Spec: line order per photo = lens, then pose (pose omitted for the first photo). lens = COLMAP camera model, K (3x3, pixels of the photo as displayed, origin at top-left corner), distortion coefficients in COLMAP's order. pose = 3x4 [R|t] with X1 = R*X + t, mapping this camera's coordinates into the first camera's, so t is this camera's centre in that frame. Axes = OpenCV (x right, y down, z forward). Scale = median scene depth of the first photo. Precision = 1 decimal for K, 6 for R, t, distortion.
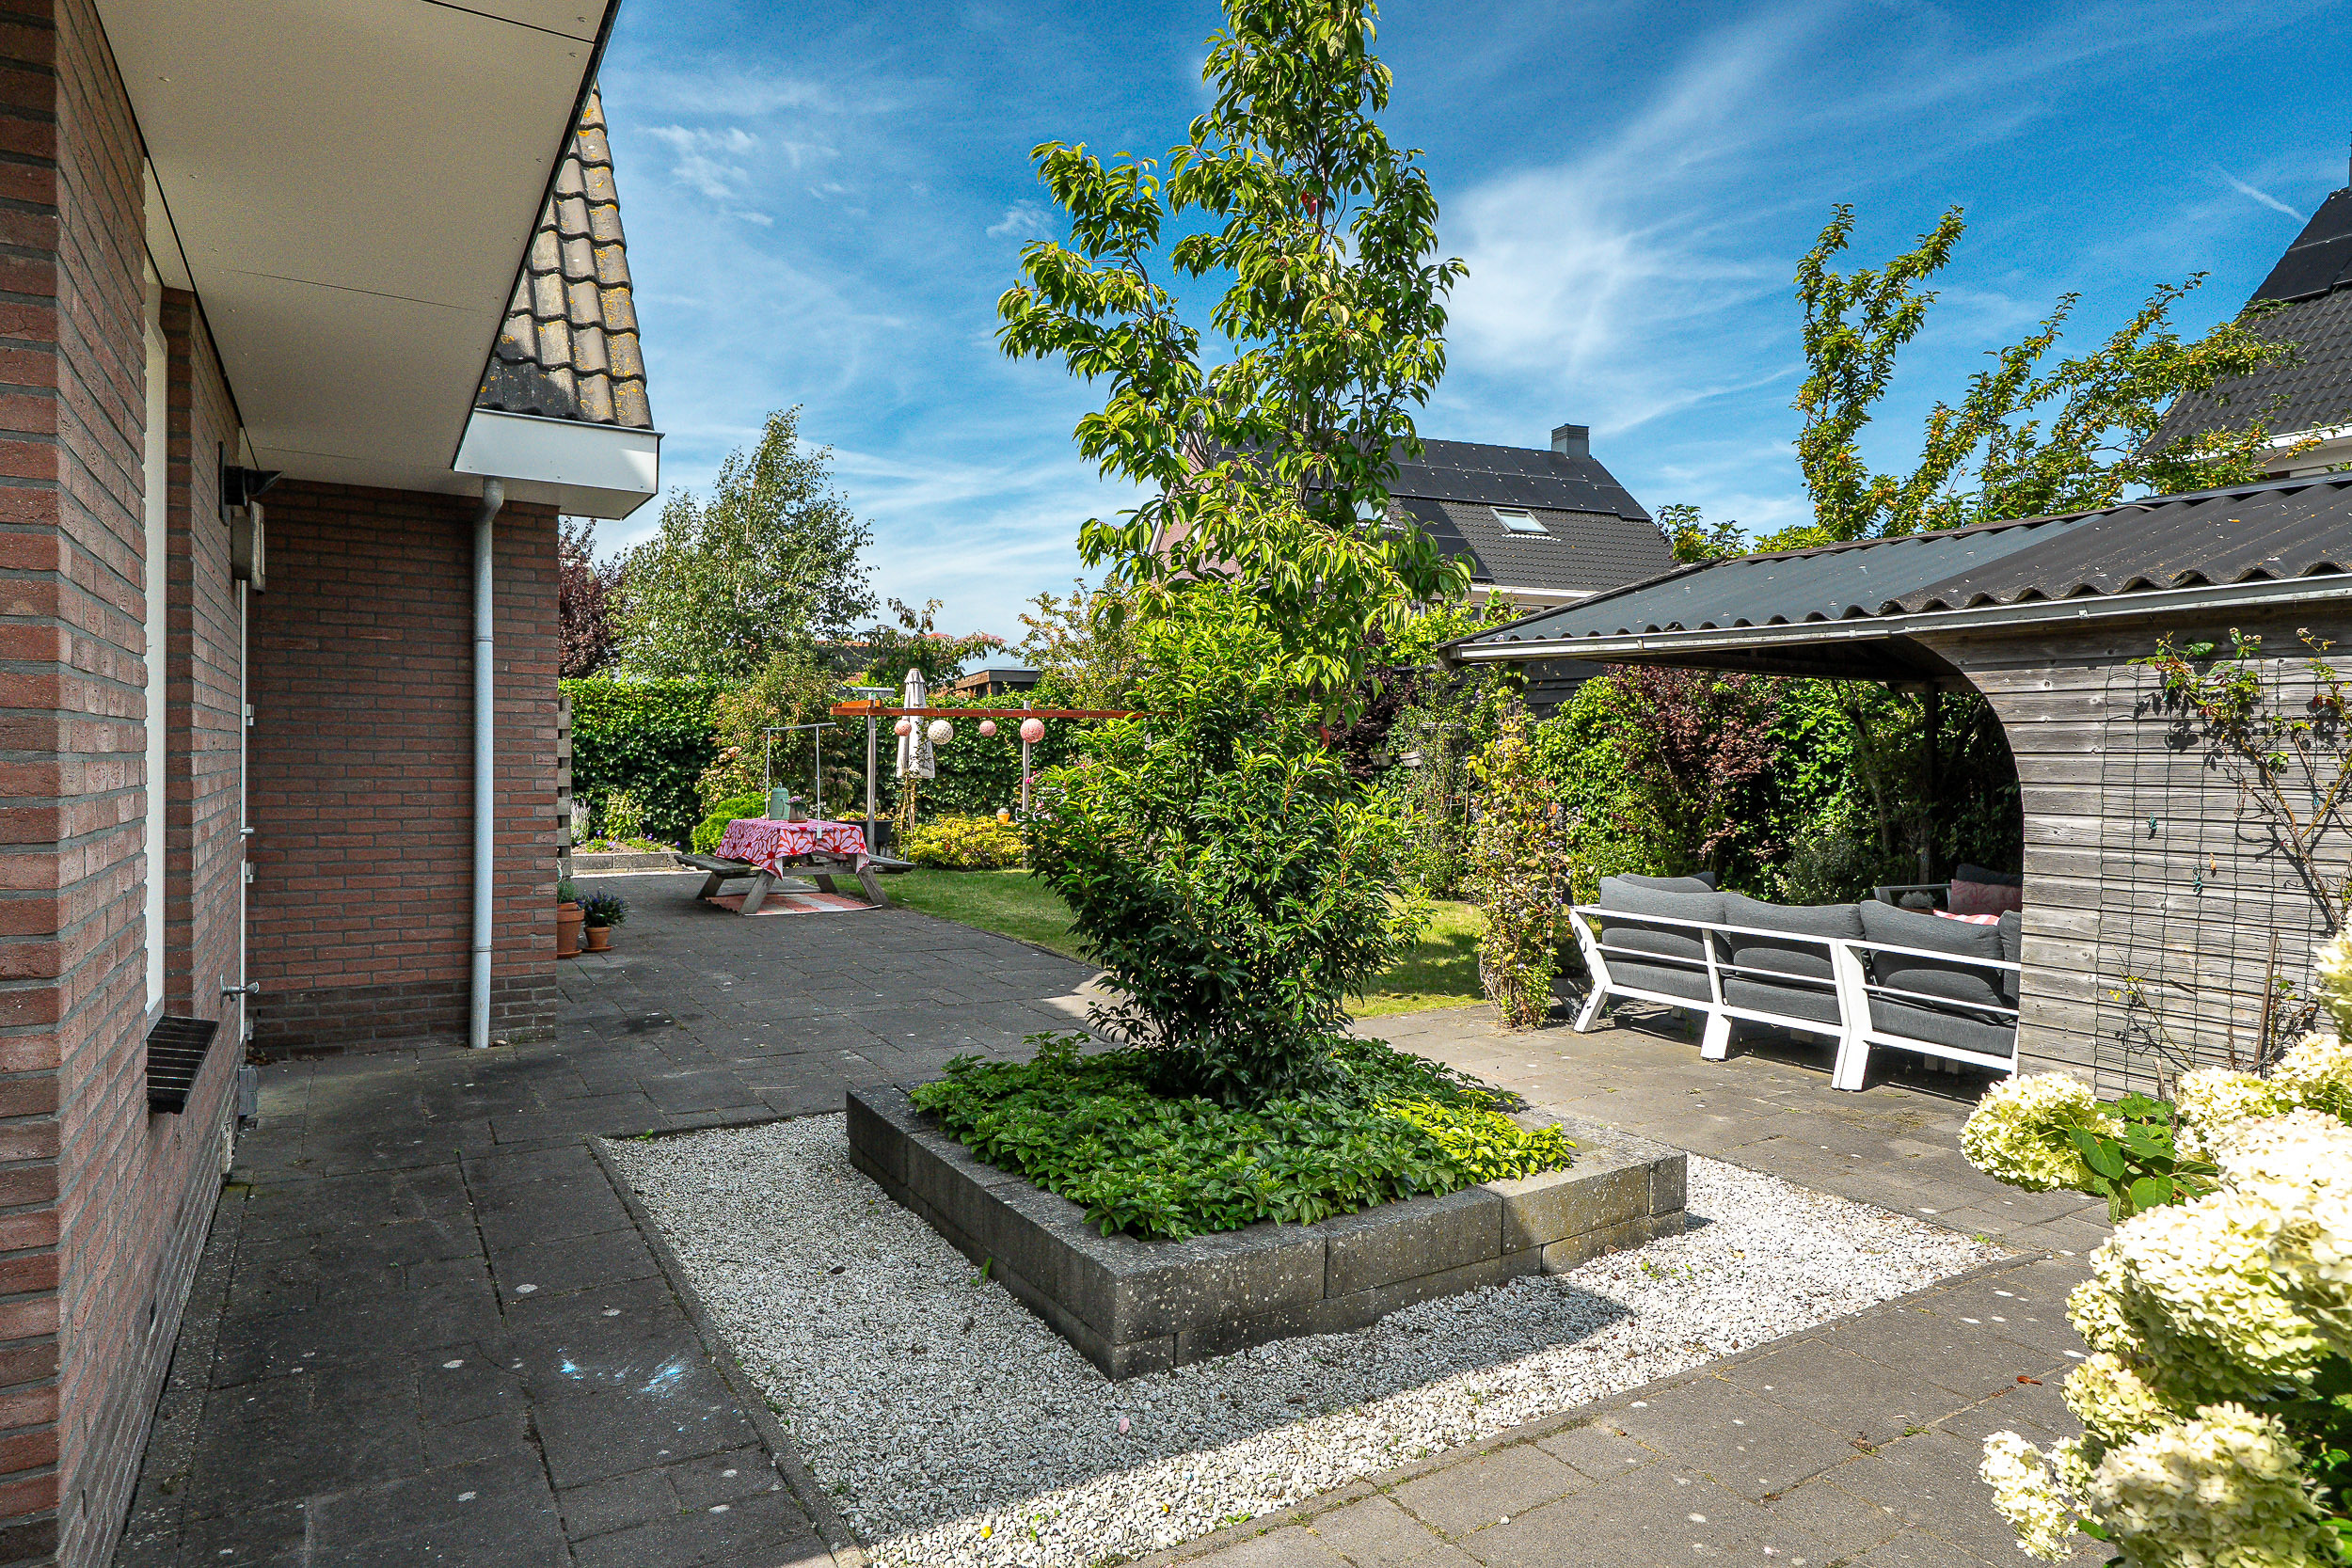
lens RADIAL K [[1375.8, 0, 1176.0], [0, 1375.8, 784.0], [0, 0, 1]] dist [-0.000404, -0.000031]
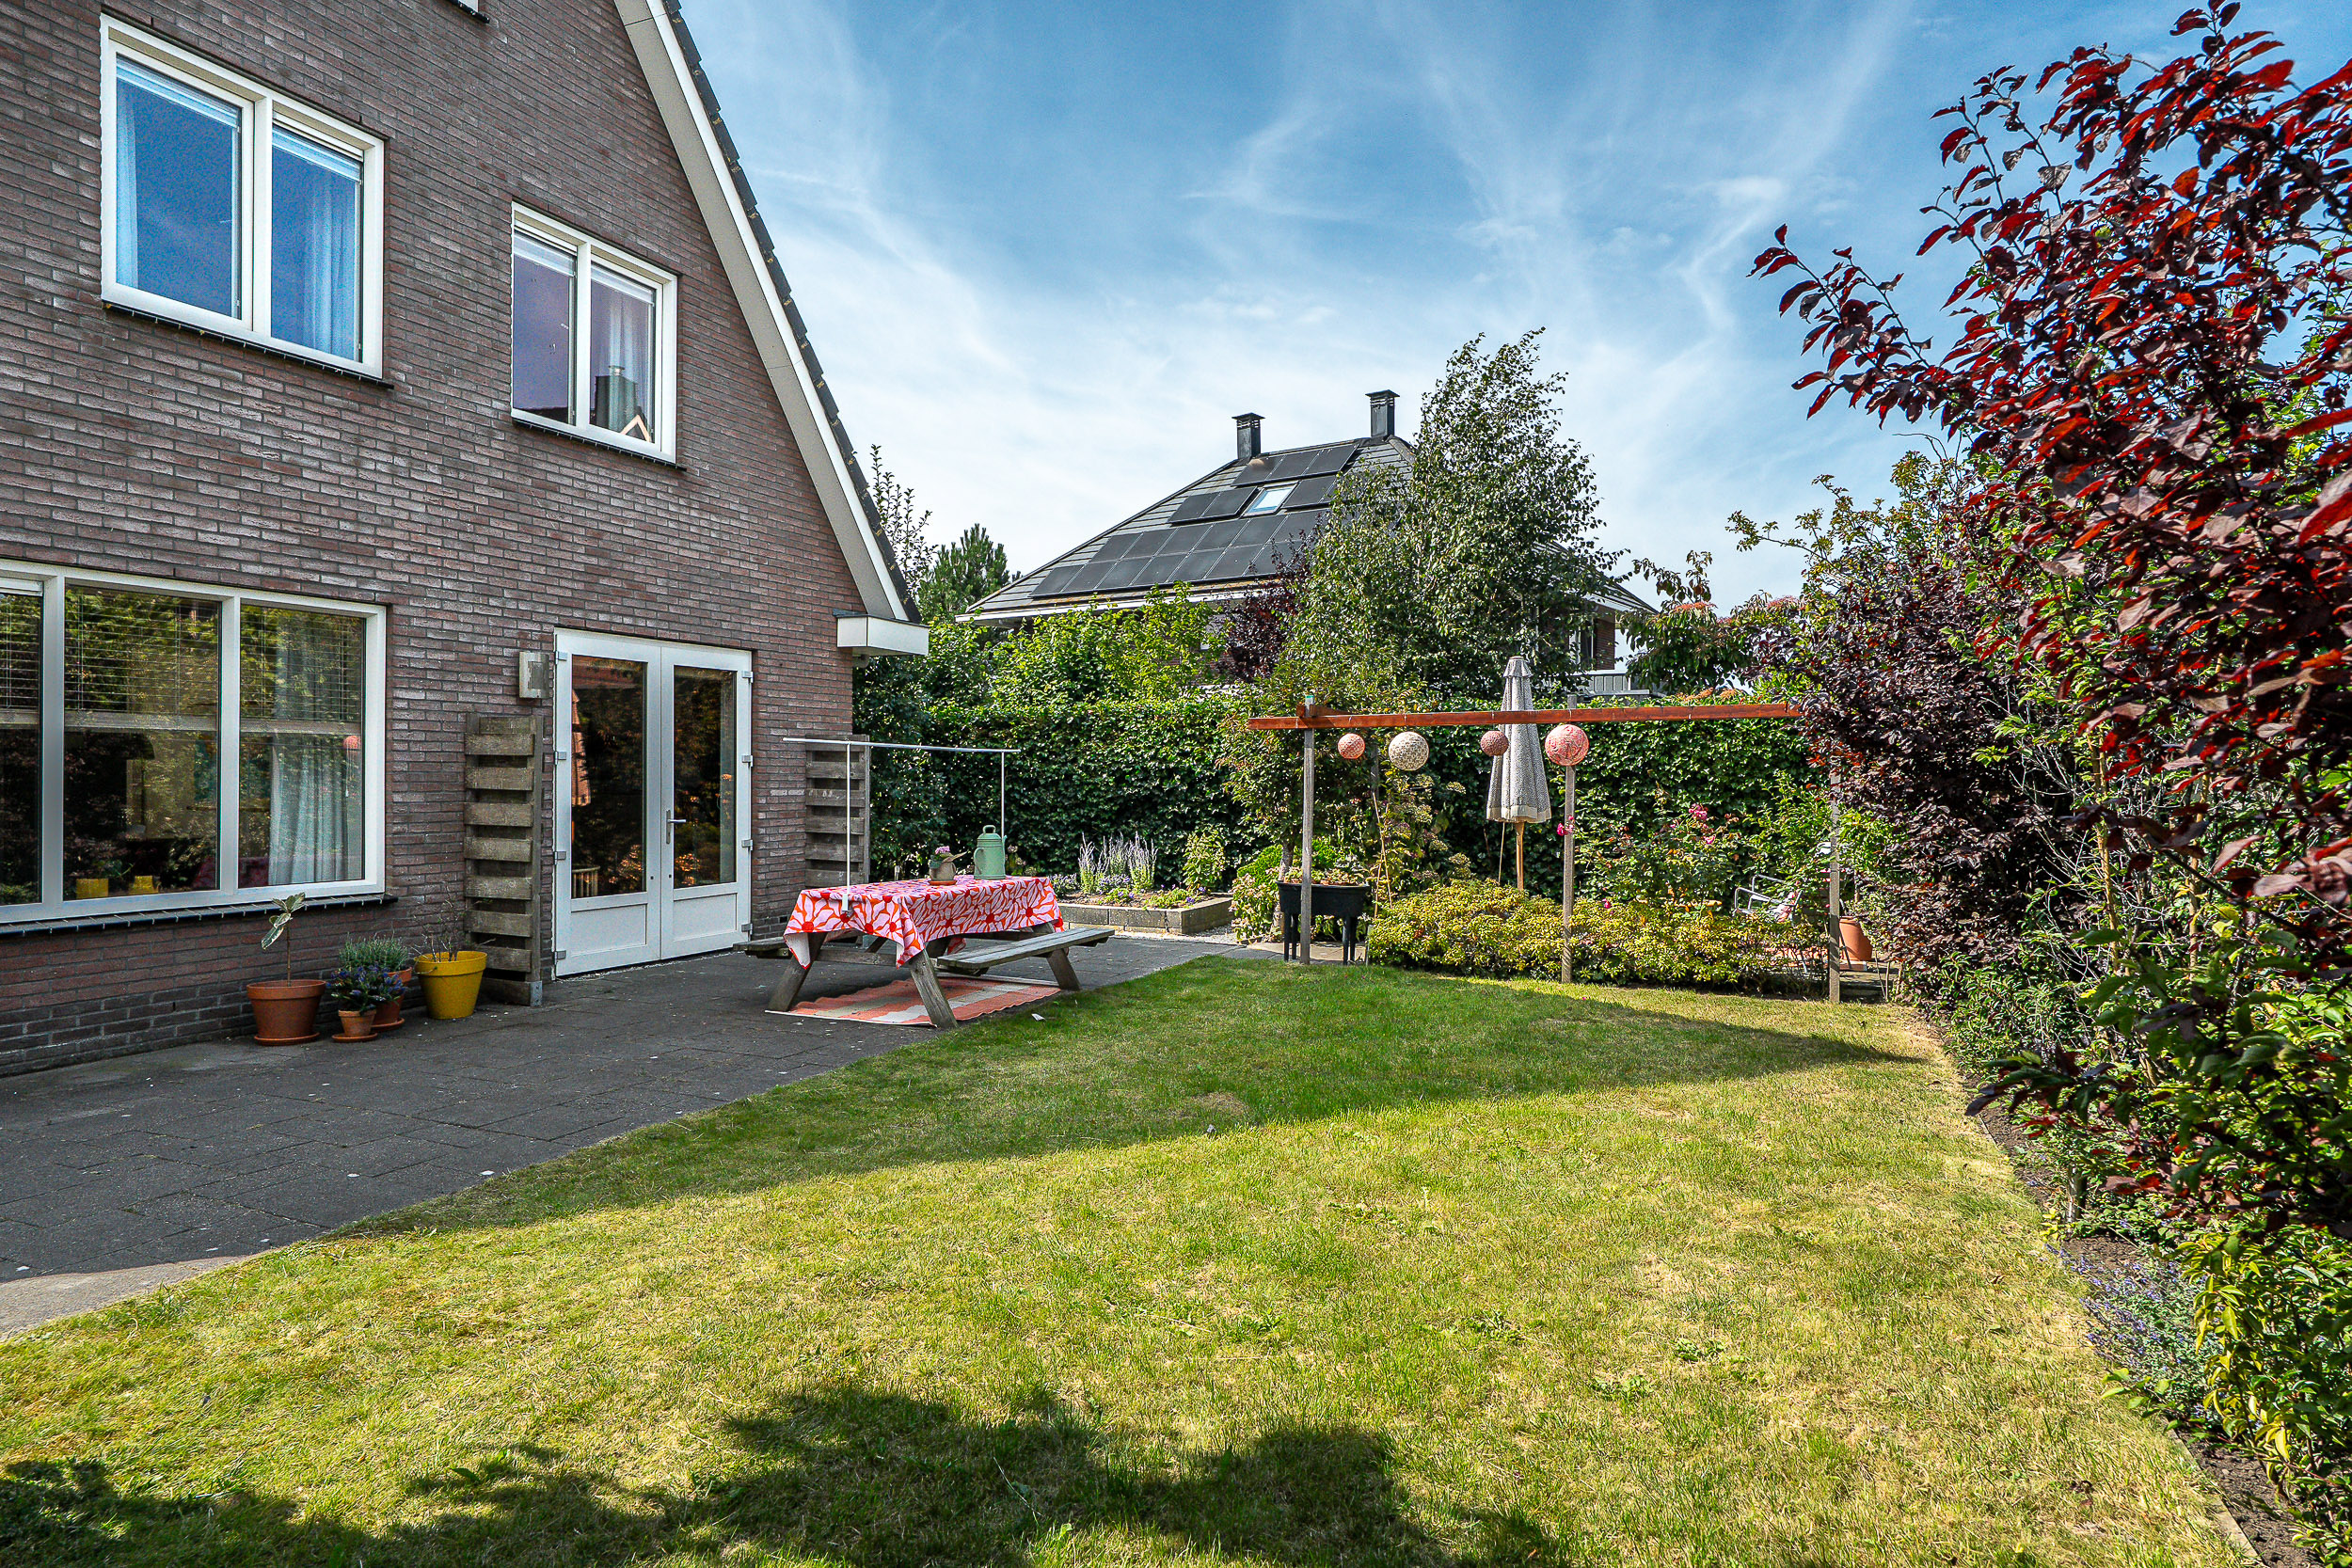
lens RADIAL K [[1353.6, 0, 1176.0], [0, 1353.6, 784.0], [0, 0, 1]] dist [0.000572, 0.000814]
pose [[0.575982, -0.004016, -0.817453, 0.254012], [-0.016130, 0.999737, -0.016276, -0.009713], [0.817303, 0.022560, 0.575766, 0.510246]]
